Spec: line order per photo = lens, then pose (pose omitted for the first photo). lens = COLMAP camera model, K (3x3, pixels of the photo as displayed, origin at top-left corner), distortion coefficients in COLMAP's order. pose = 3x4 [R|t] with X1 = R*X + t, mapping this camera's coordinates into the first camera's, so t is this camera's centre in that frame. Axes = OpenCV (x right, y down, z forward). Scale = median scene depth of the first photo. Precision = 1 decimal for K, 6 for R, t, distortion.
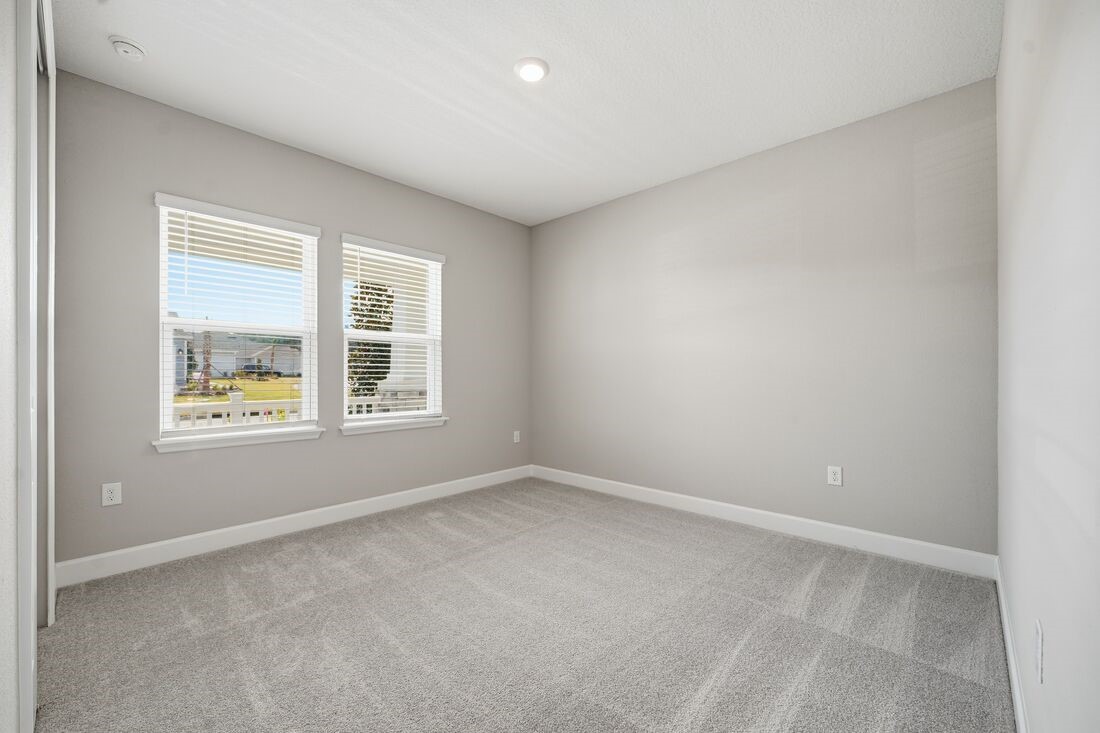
lens RADIAL K [[442.5, 0, 547.8], [0, 442.5, 371.6], [0, 0, 1]] dist [0.000343, 0.000087]
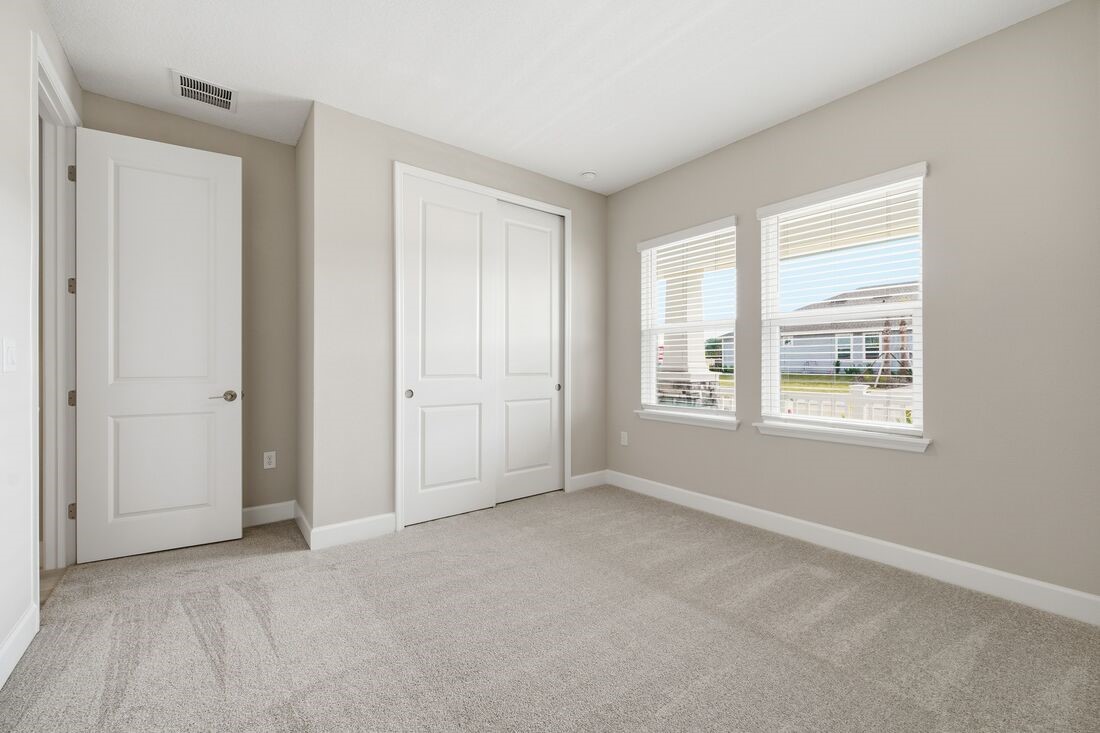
lens RADIAL K [[442.5, 0, 547.8], [0, 442.5, 371.6], [0, 0, 1]] dist [0.000343, 0.000087]
pose [[-0.160322, -0.003406, -0.987059, 0.495879], [-0.011895, 0.999928, -0.001519, 0.027090], [0.986993, 0.011497, -0.160351, 0.732845]]
